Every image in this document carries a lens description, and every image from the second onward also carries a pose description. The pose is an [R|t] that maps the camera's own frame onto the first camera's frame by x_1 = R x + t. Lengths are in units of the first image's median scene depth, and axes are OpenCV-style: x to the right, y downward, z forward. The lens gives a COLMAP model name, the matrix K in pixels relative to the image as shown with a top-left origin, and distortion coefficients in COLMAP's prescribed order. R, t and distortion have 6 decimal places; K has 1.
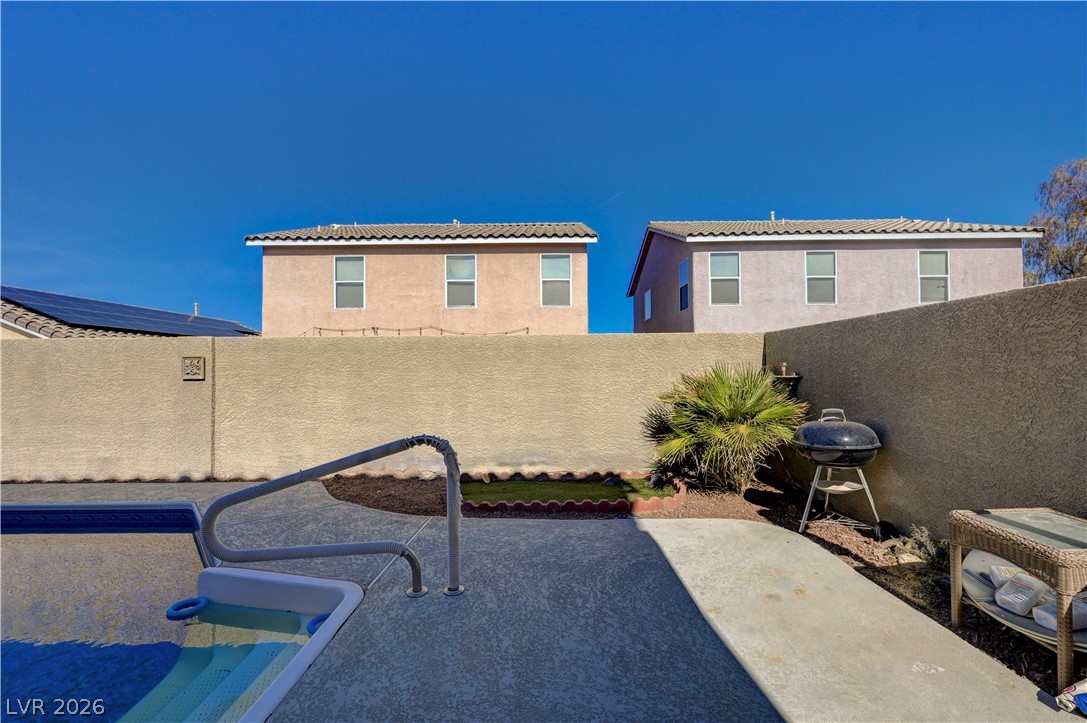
lens RADIAL K [[456.1, 0, 543.5], [0, 456.1, 361.5], [0, 0, 1]] dist [0.000902, 0.000072]
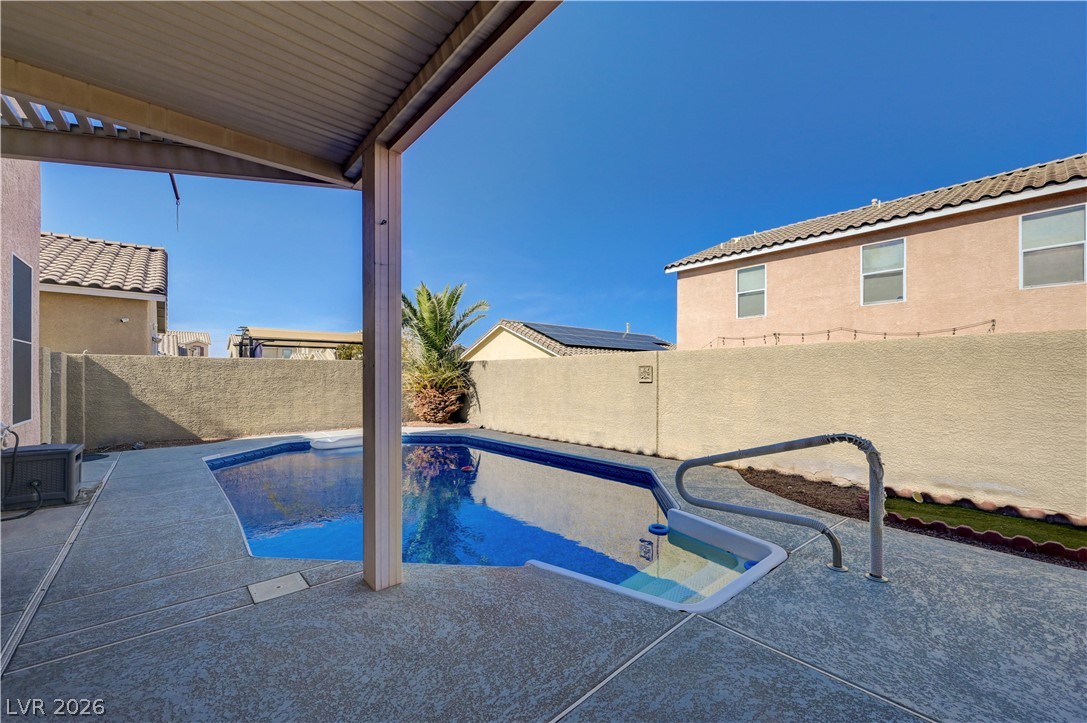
lens RADIAL K [[434.8, 0, 549.2], [0, 434.8, 378.2], [0, 0, 1]] dist [-0.001674, 0.000196]
pose [[0.672969, 0.008840, -0.739618, 0.016202], [0.009463, 0.999744, 0.020559, -0.002482], [0.739610, -0.020835, 0.672713, -0.105130]]
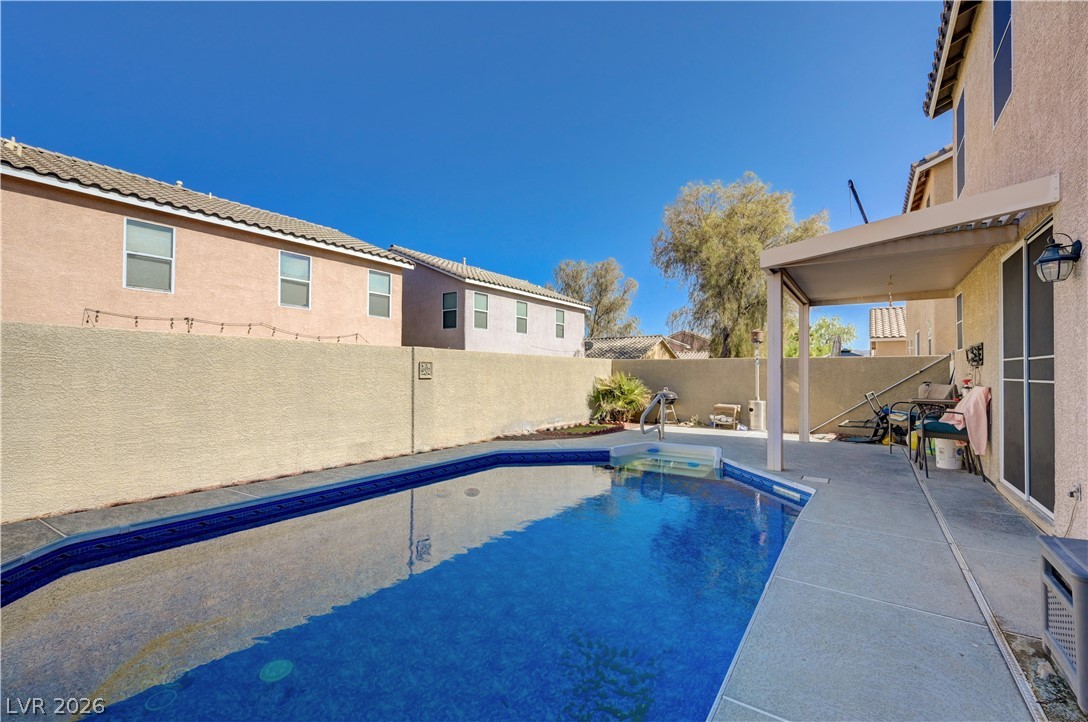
lens RADIAL K [[469.1, 0, 544.9], [0, 469.1, 373.6], [0, 0, 1]] dist [0.000769, 0.000130]
pose [[0.559919, 0.010335, 0.828483, -4.764532], [-0.022259, 0.999749, 0.002572, 0.061310], [-0.828248, -0.019881, 0.560009, -0.071193]]
